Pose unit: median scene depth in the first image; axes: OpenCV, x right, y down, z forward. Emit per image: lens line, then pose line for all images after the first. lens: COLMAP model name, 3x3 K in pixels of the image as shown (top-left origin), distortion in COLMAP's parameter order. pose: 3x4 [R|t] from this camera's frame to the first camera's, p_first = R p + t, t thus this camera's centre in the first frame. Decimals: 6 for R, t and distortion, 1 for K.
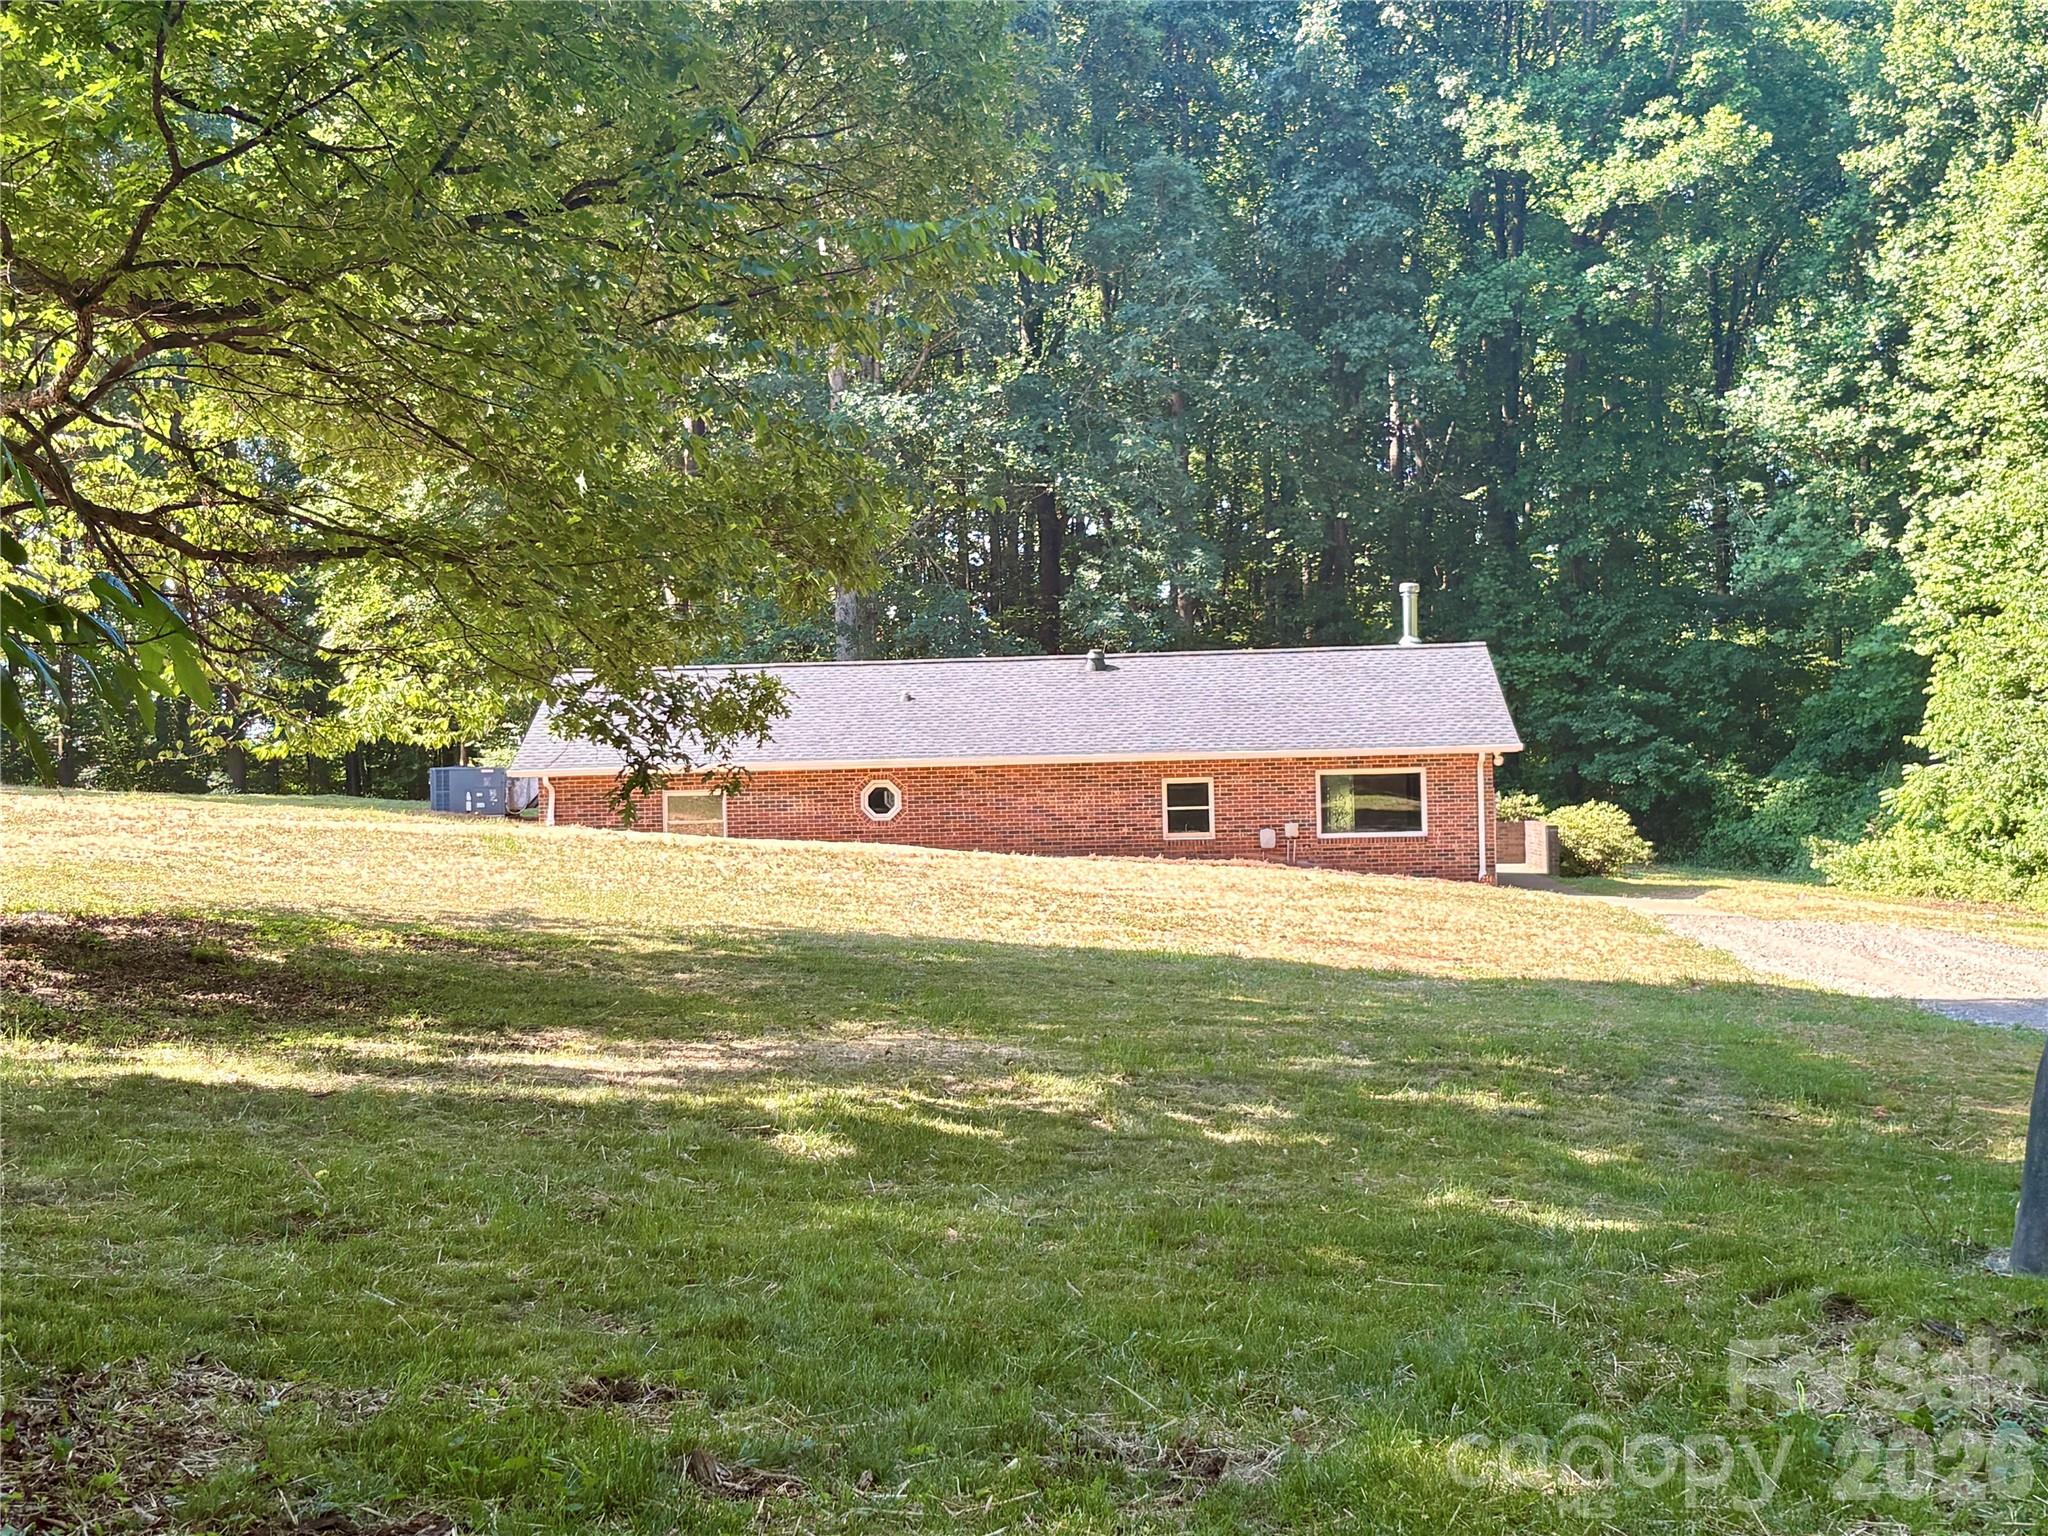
lens RADIAL K [[2851.7, 0, 1024.0], [0, 2851.7, 768.0], [0, 0, 1]] dist [0.239910, -0.896372]
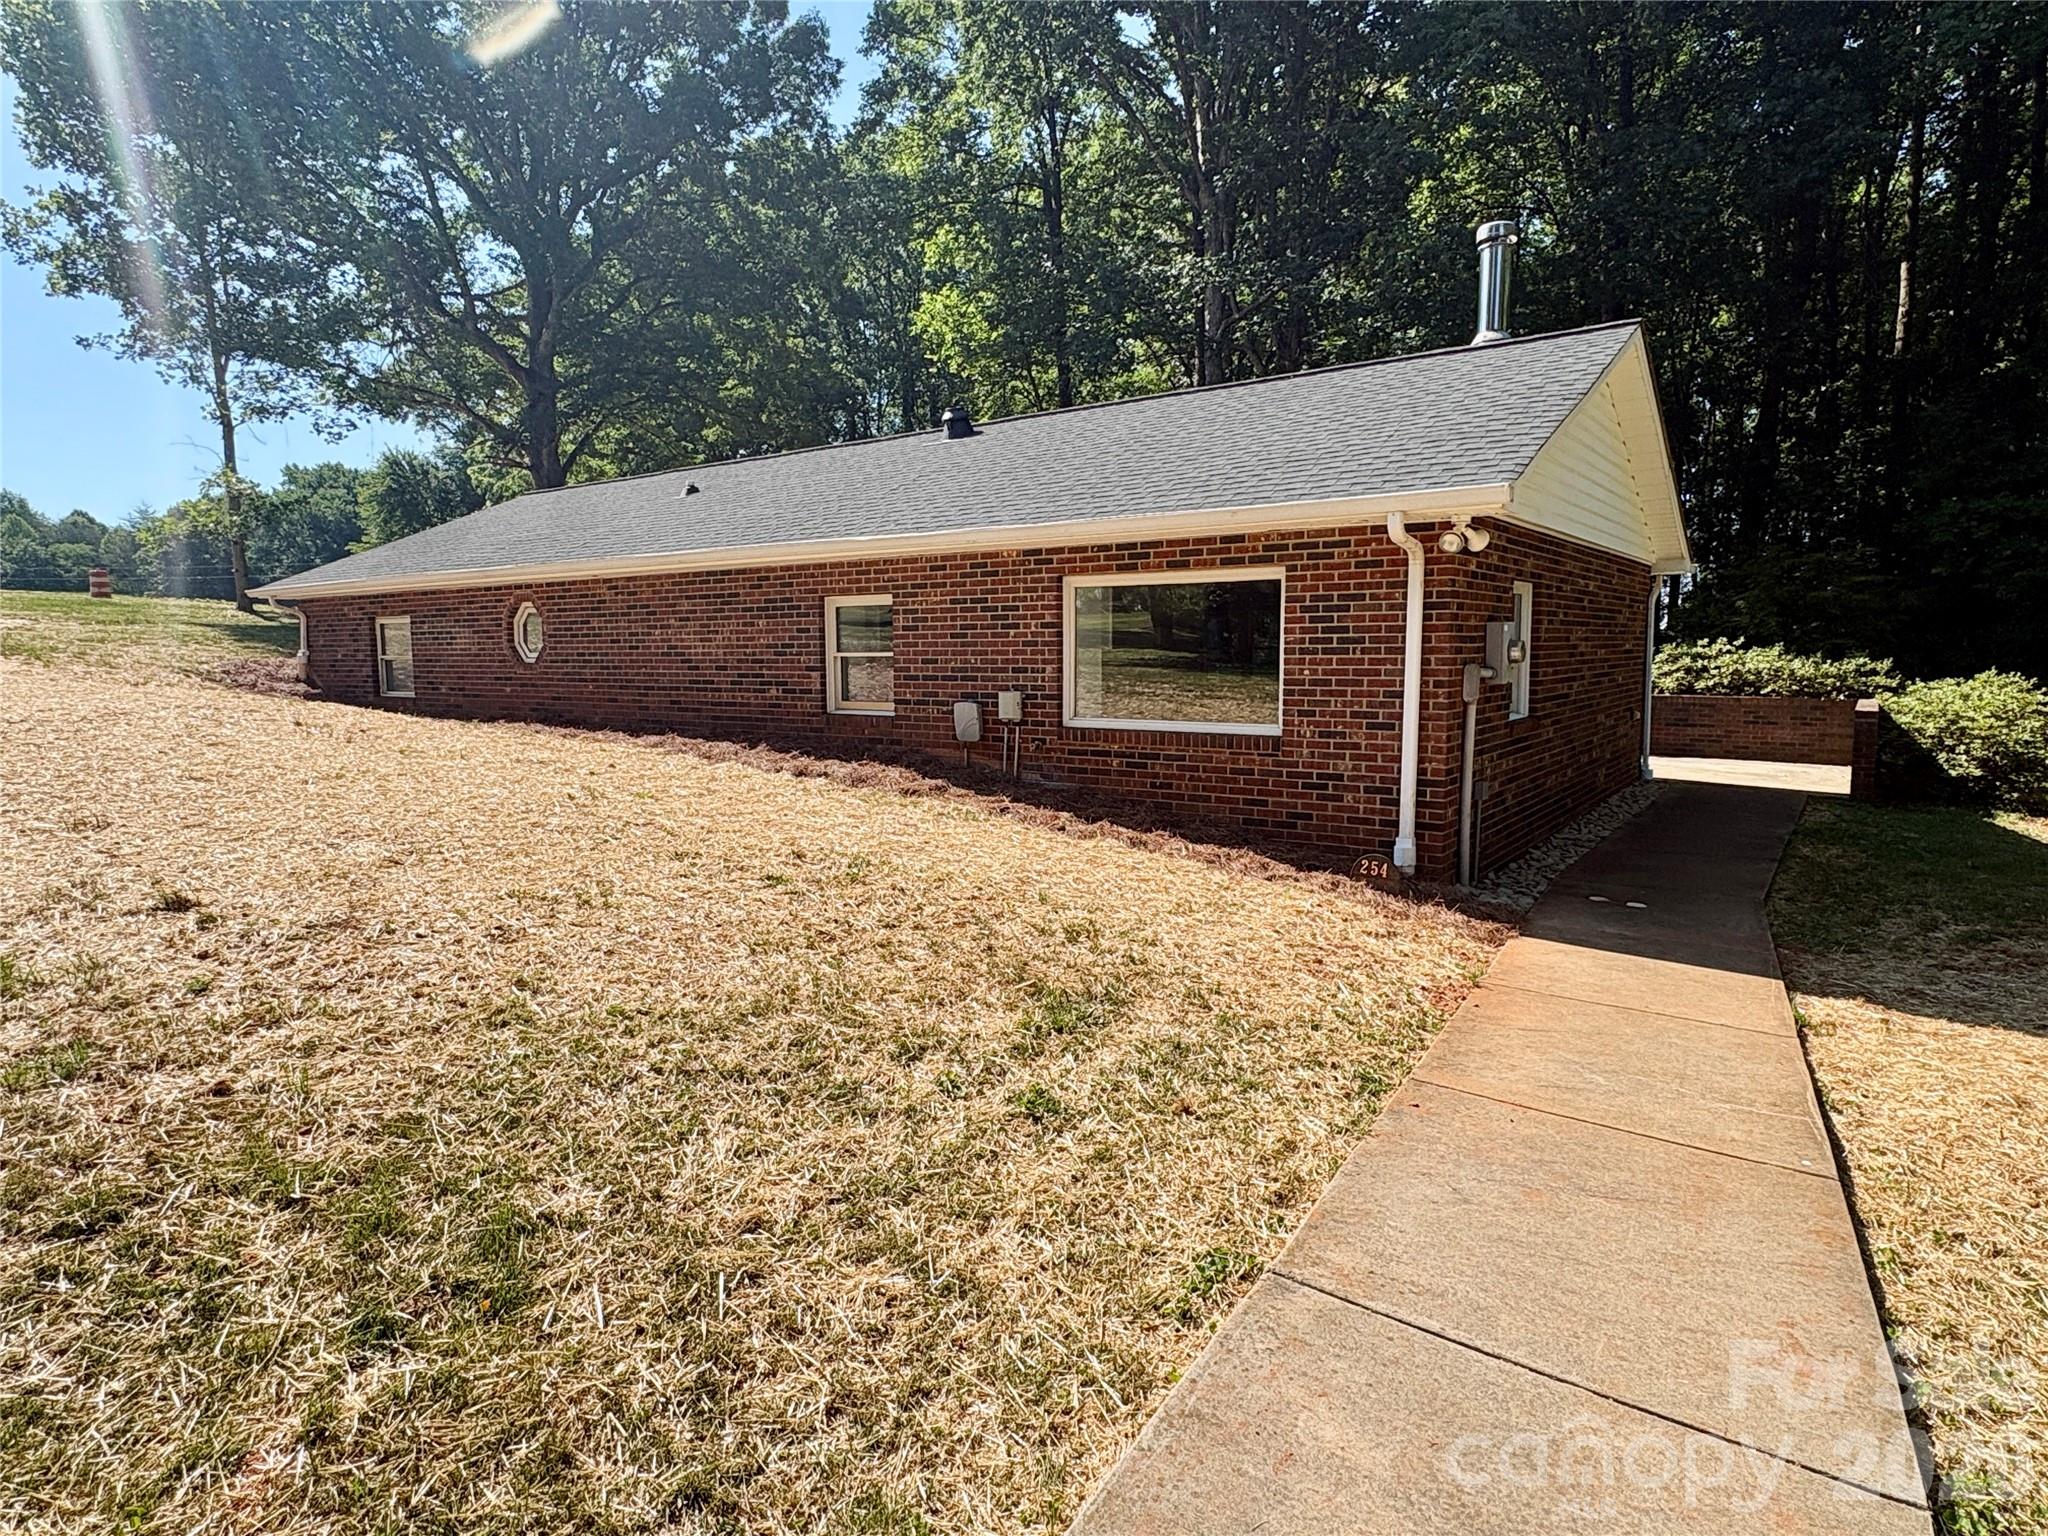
lens RADIAL K [[1144.8, 0, 1024.0], [0, 1144.8, 768.0], [0, 0, 1]] dist [0.003633, -0.001392]
pose [[0.828598, 0.078609, -0.554298, 0.199242], [-0.018694, 0.993426, 0.112939, 0.010415], [0.559532, -0.083219, 0.824620, 0.838870]]
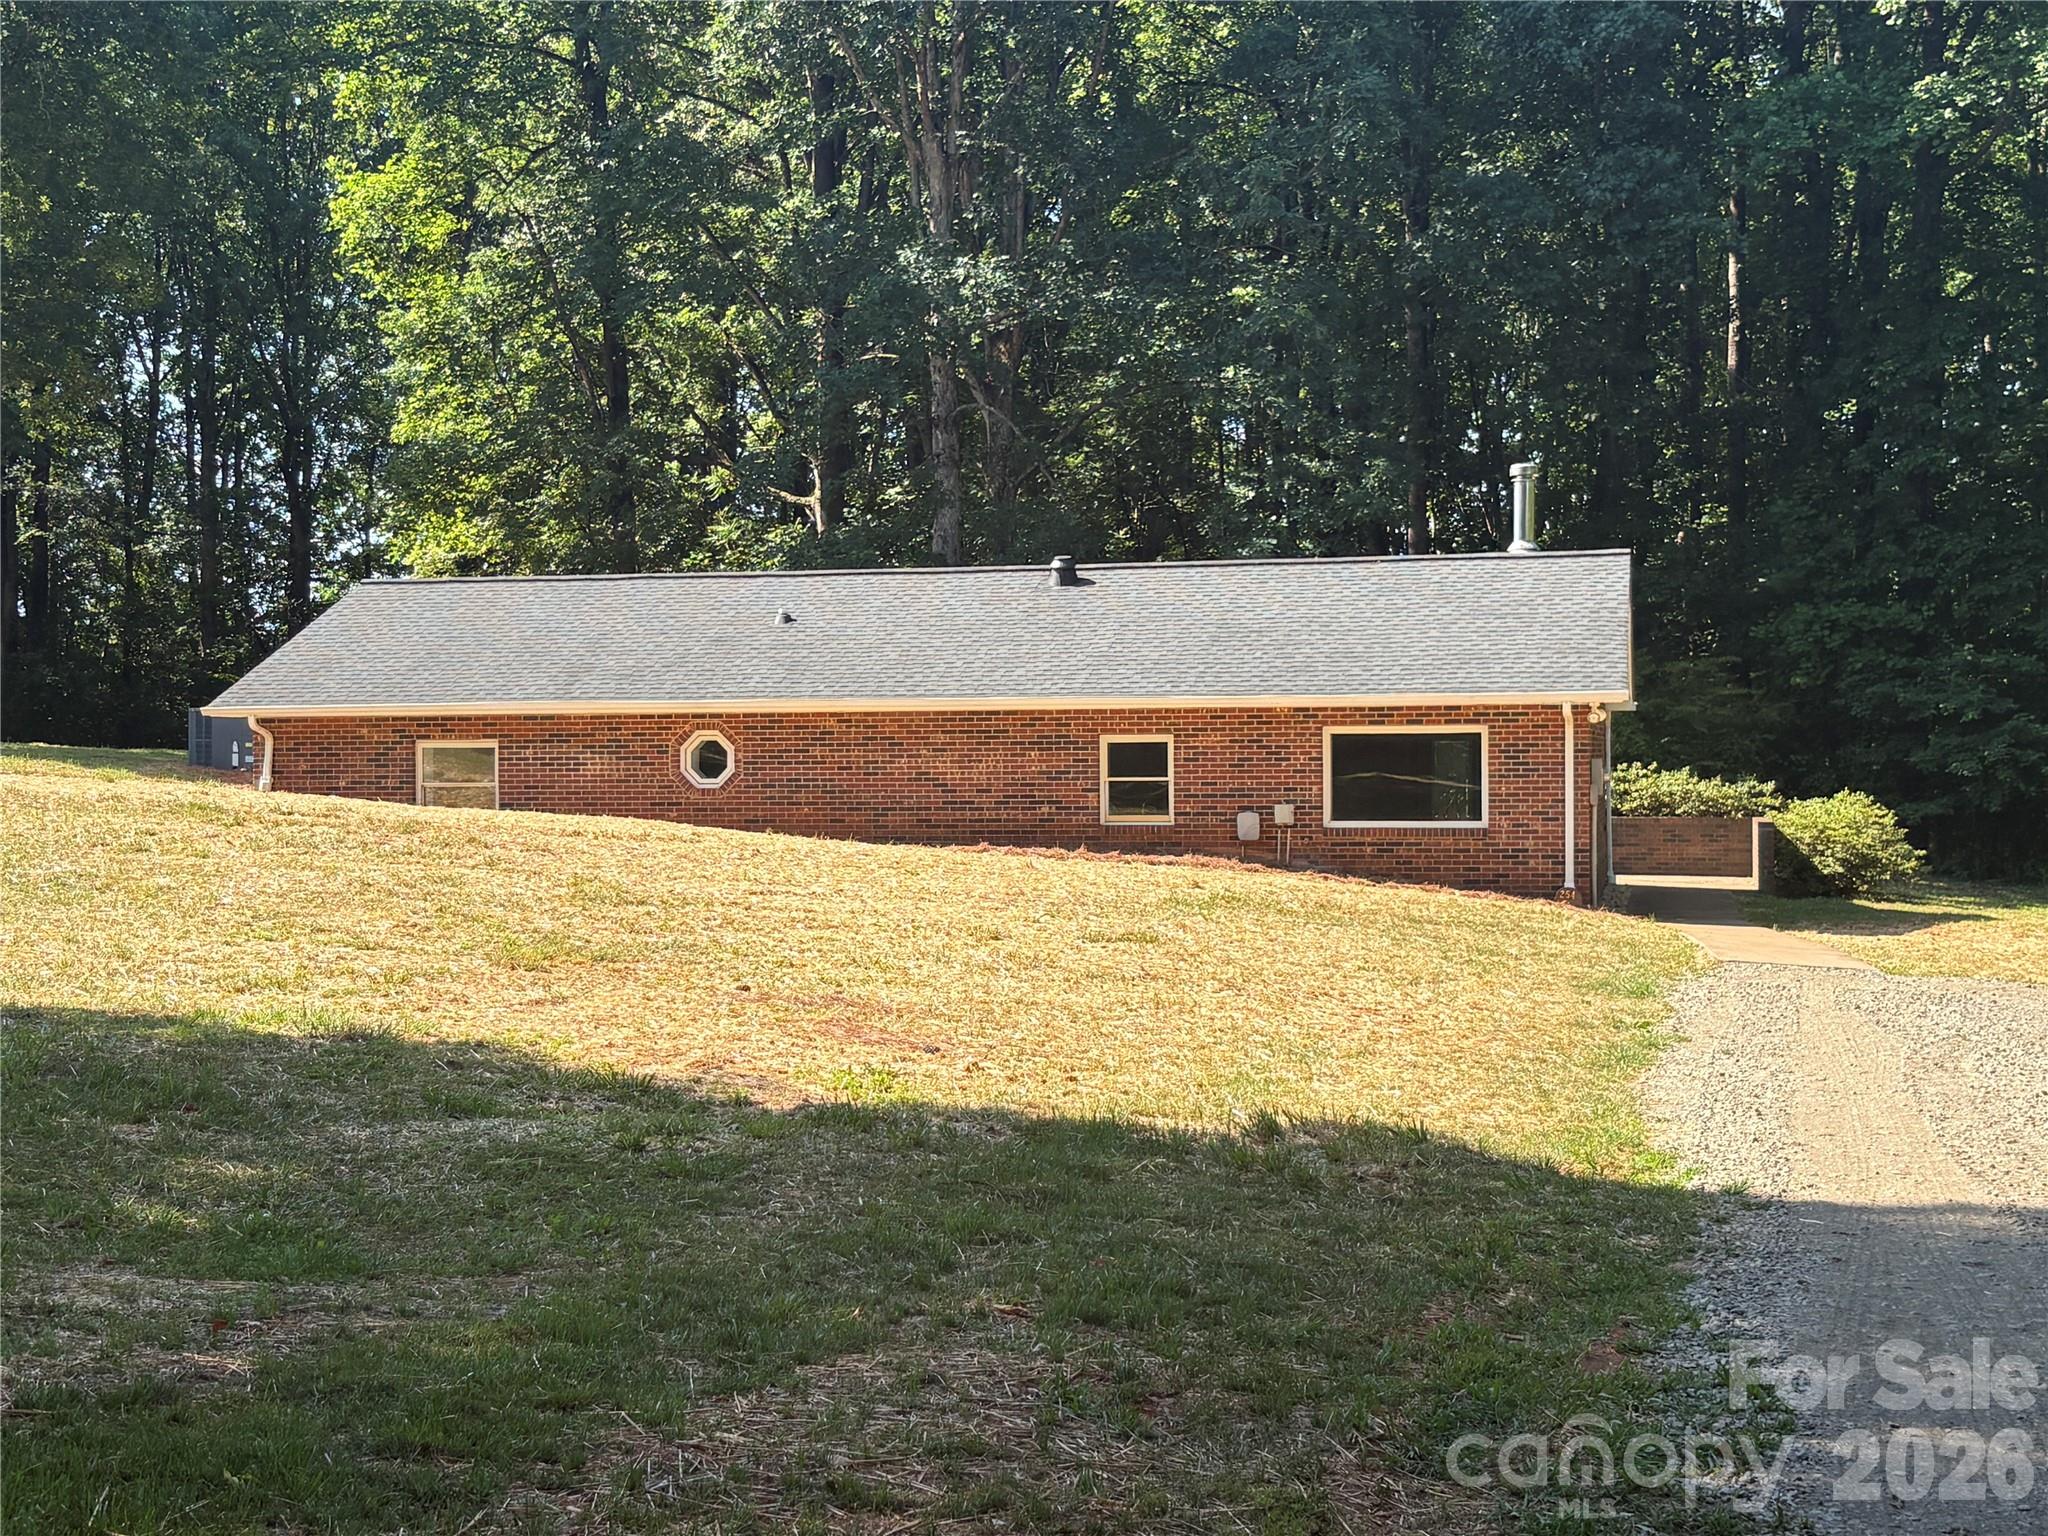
lens RADIAL K [[2851.7, 0, 1024.0], [0, 2851.7, 768.0], [0, 0, 1]] dist [0.239910, -0.896372]
pose [[0.983180, 0.019879, -0.181554, 0.154436], [-0.019998, 0.999799, 0.001177, 0.011076], [0.181541, 0.002473, 0.983380, 0.321419]]
